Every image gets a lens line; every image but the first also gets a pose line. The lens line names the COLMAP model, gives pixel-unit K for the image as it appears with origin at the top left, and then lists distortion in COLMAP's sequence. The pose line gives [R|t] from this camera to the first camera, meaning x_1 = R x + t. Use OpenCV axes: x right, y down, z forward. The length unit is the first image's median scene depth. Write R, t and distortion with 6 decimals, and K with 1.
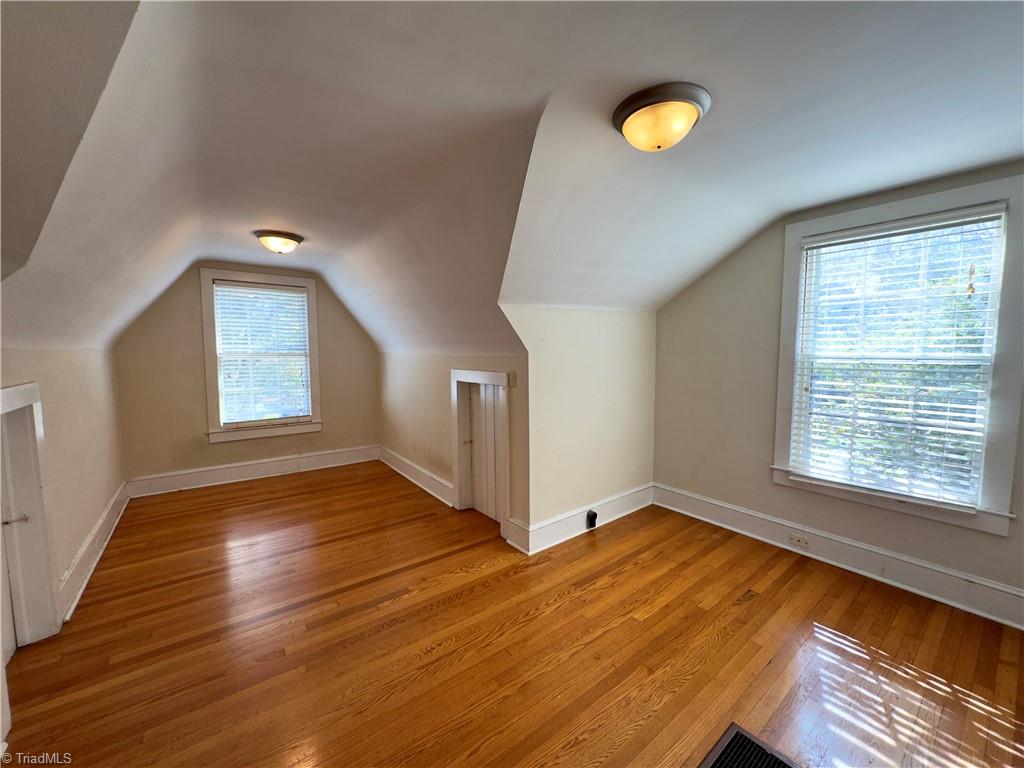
lens RADIAL K [[407.7, 0, 512.0], [0, 407.7, 384.0], [0, 0, 1]] dist [-0.001757, -0.000189]
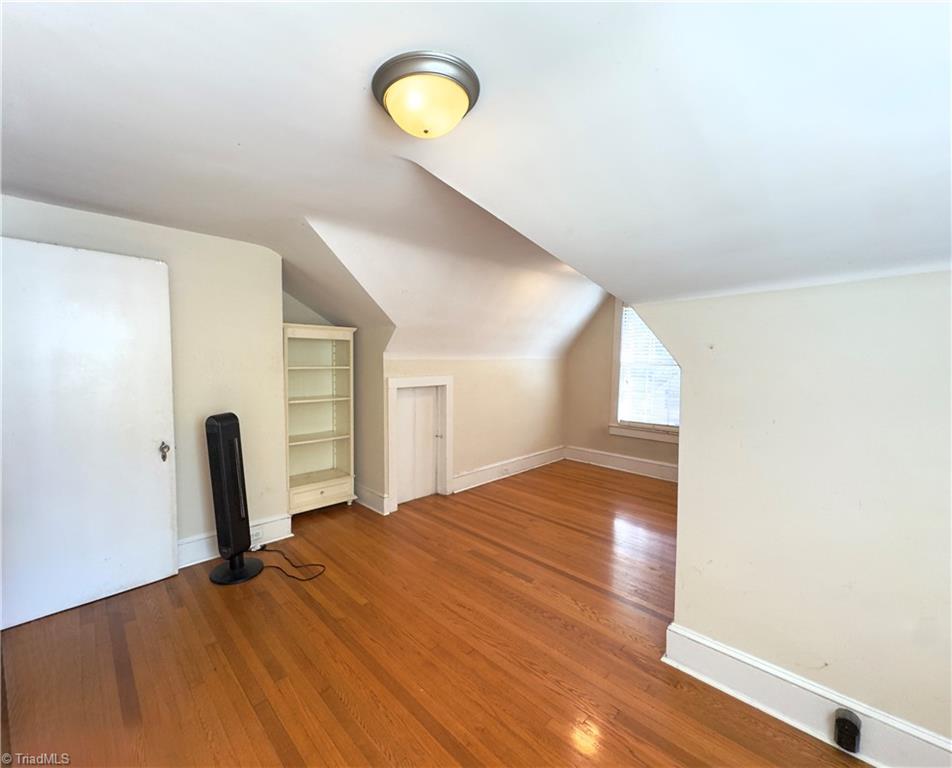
lens RADIAL K [[412.6, 0, 445.3], [0, 412.6, 384.2], [0, 0, 1]] dist [-0.000457, -0.000213]
pose [[0.086835, 0.066614, -0.993993, 0.739635], [-0.085454, 0.994583, 0.059188, -0.061579], [0.992551, 0.079801, 0.092057, 0.584097]]
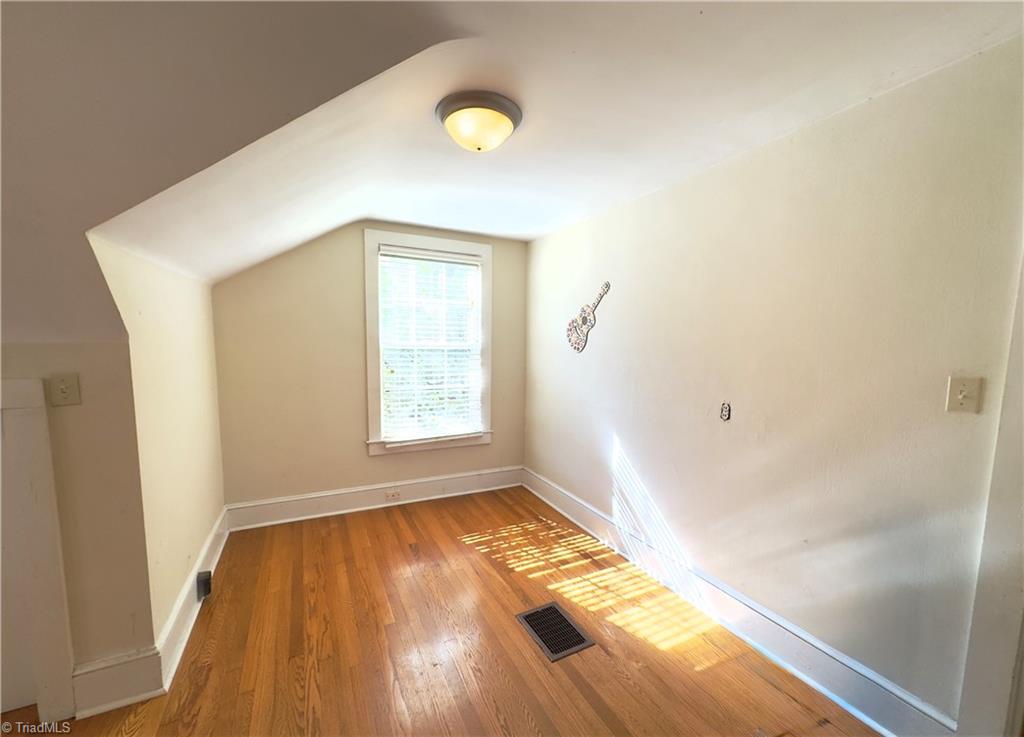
lens RADIAL K [[401.4, 0, 519.7], [0, 401.4, 382.4], [0, 0, 1]] dist [-0.000175, 0.000061]
pose [[0.177084, -0.088157, 0.980240, -0.419531], [0.067524, 0.994722, 0.077261, -0.023193], [-0.981877, 0.052508, 0.182102, 0.426972]]
